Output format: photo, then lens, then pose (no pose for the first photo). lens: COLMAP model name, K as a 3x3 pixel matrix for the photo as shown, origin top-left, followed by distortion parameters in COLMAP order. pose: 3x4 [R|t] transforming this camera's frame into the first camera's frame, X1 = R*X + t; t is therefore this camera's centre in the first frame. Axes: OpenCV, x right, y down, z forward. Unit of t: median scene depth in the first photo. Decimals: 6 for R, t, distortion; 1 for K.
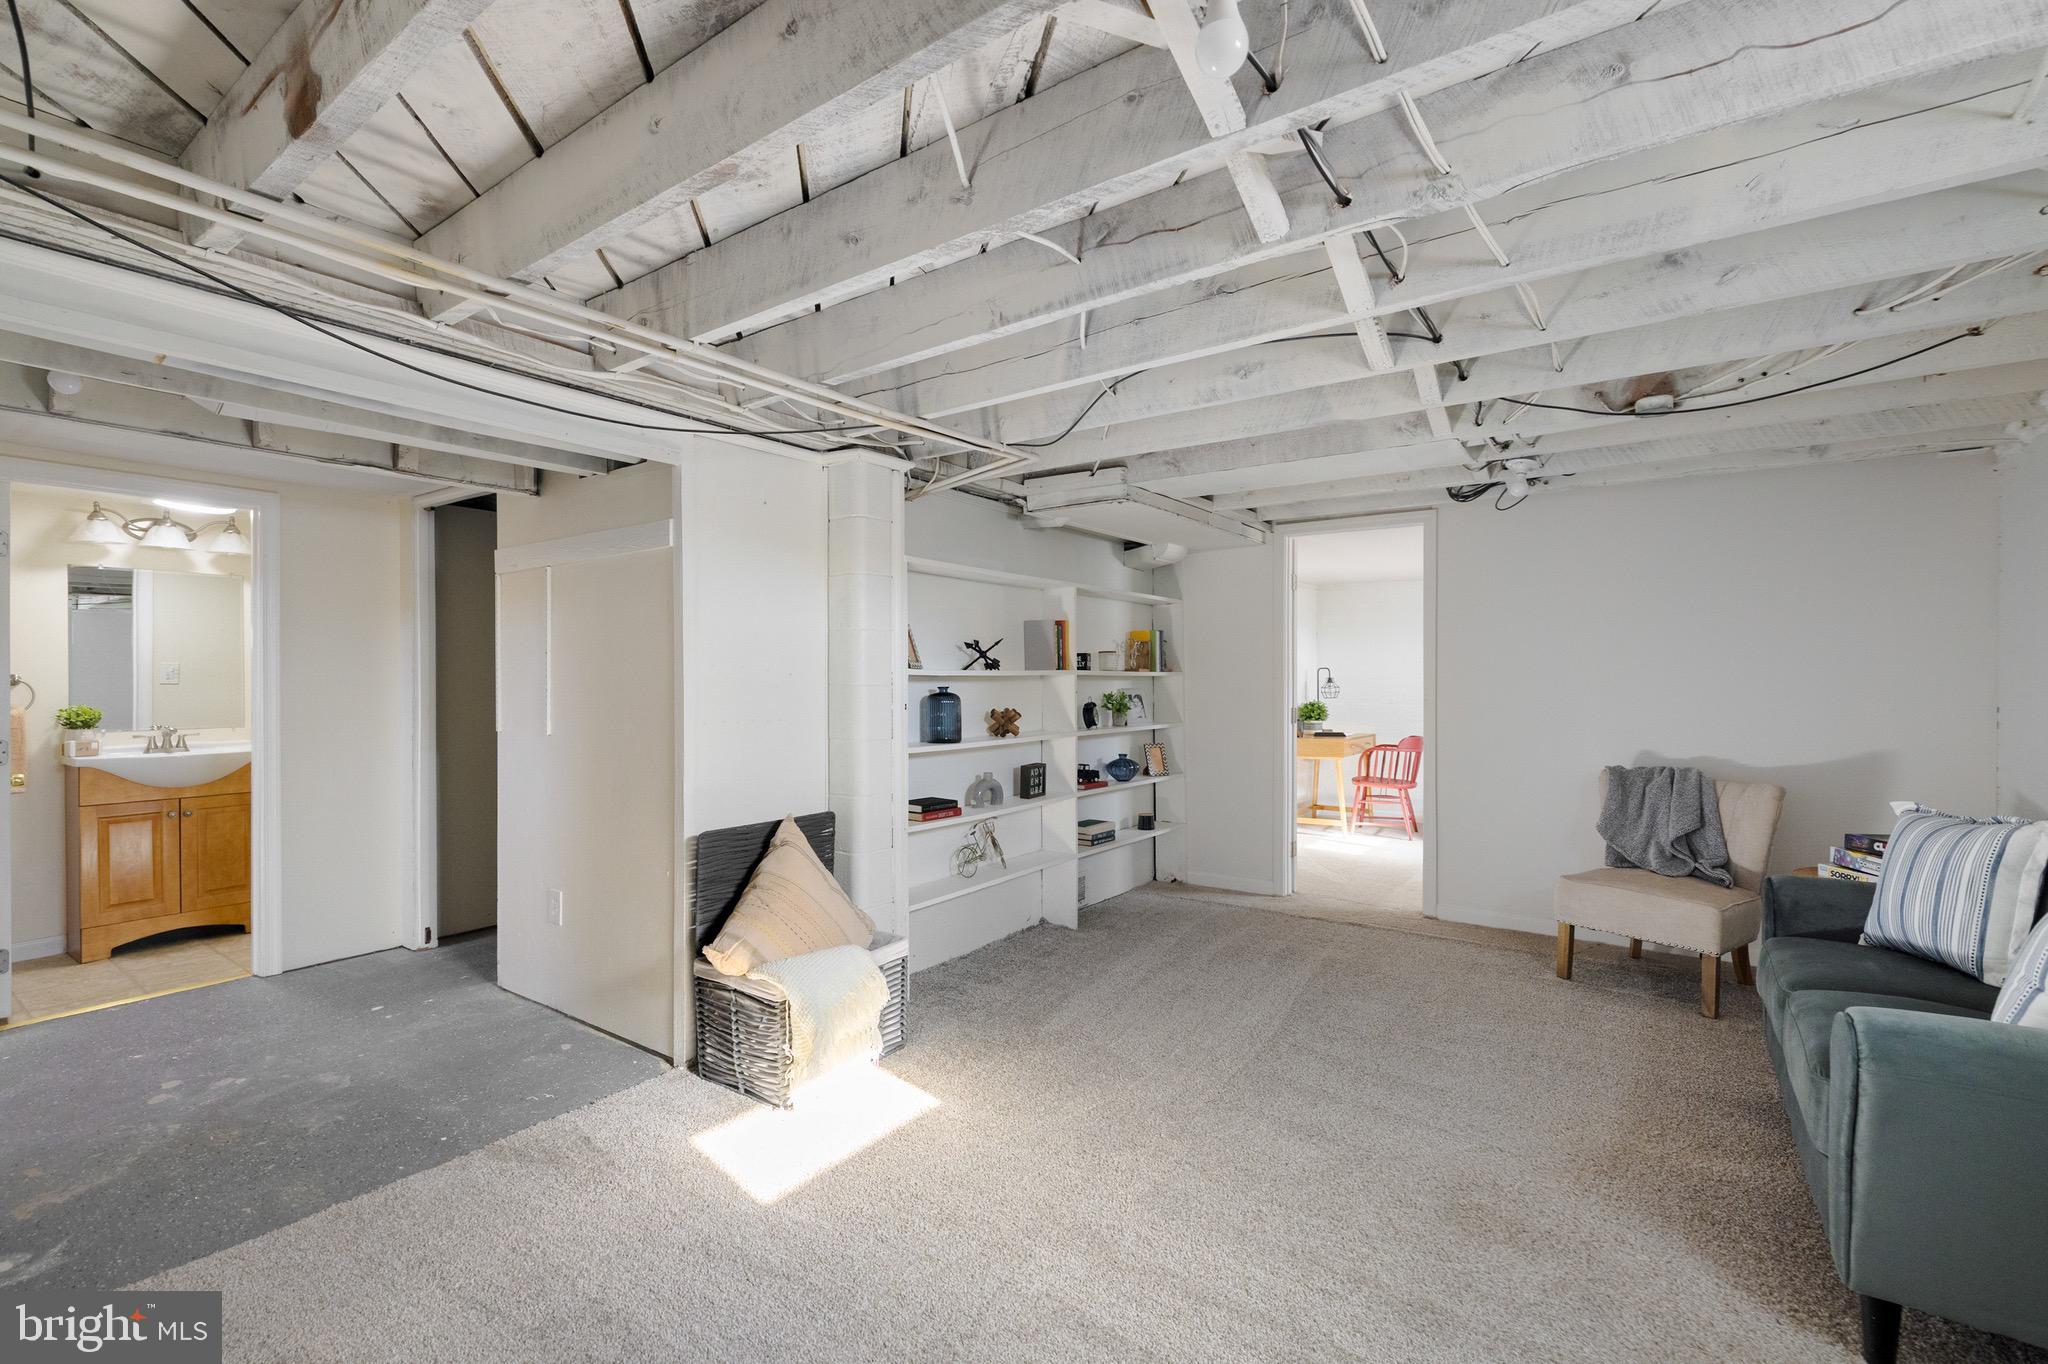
lens RADIAL K [[887.9, 0, 1021.5], [0, 887.9, 680.8], [0, 0, 1]] dist [0.001773, 0.000279]
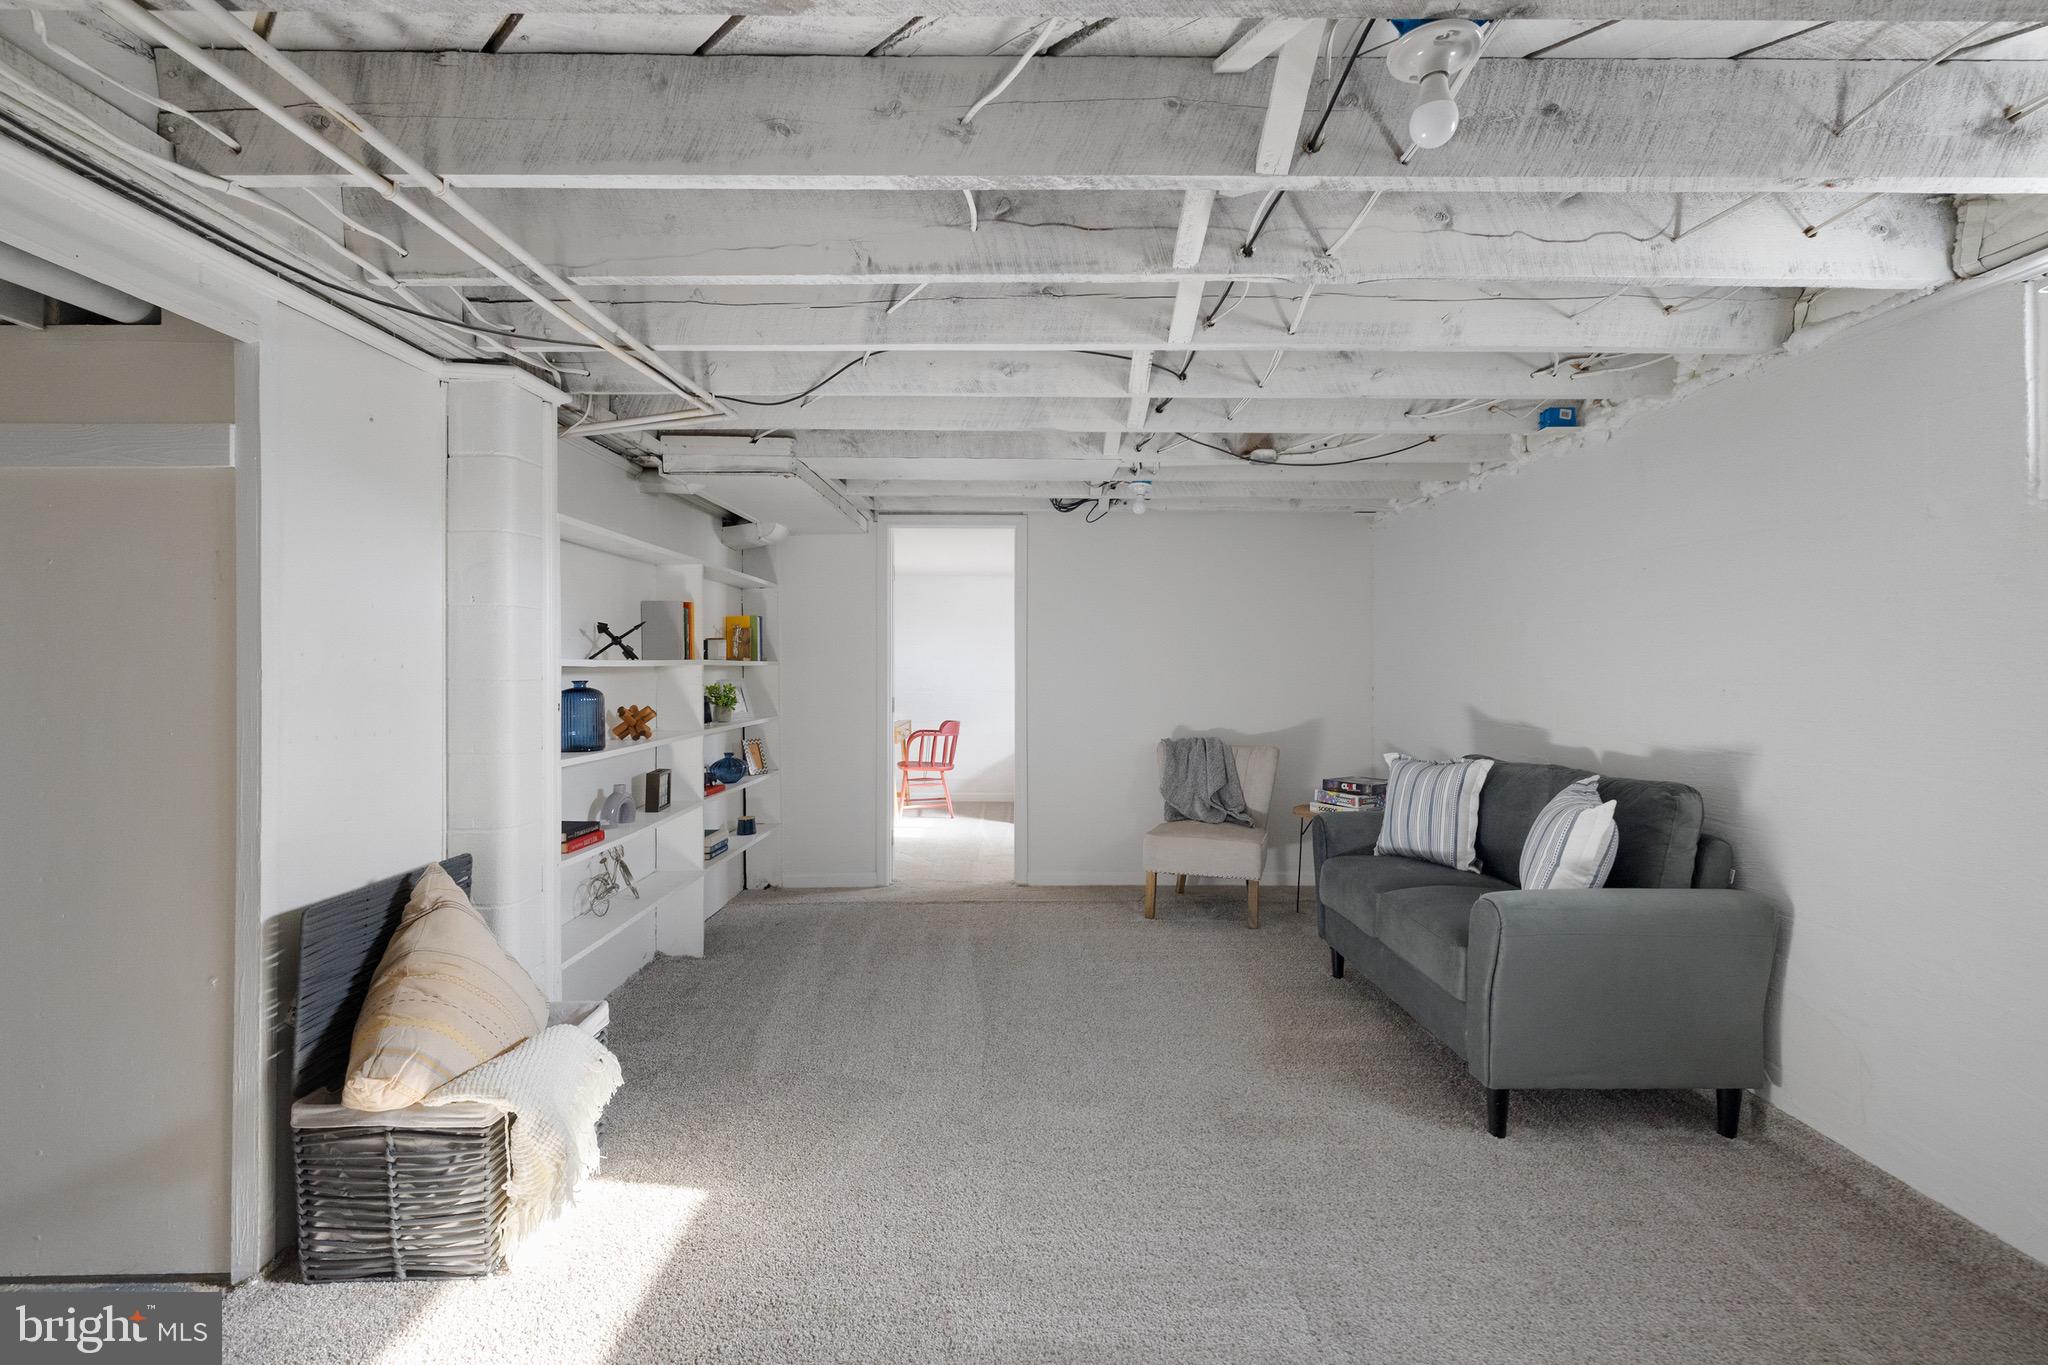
lens RADIAL K [[910.2, 0, 1021.4], [0, 910.2, 656.4], [0, 0, 1]] dist [0.001310, 0.000257]
pose [[0.806362, 0.004706, 0.591403, -0.277591], [0.003353, 0.999916, -0.012529, -0.003750], [-0.591412, 0.012085, 0.806279, 0.117405]]
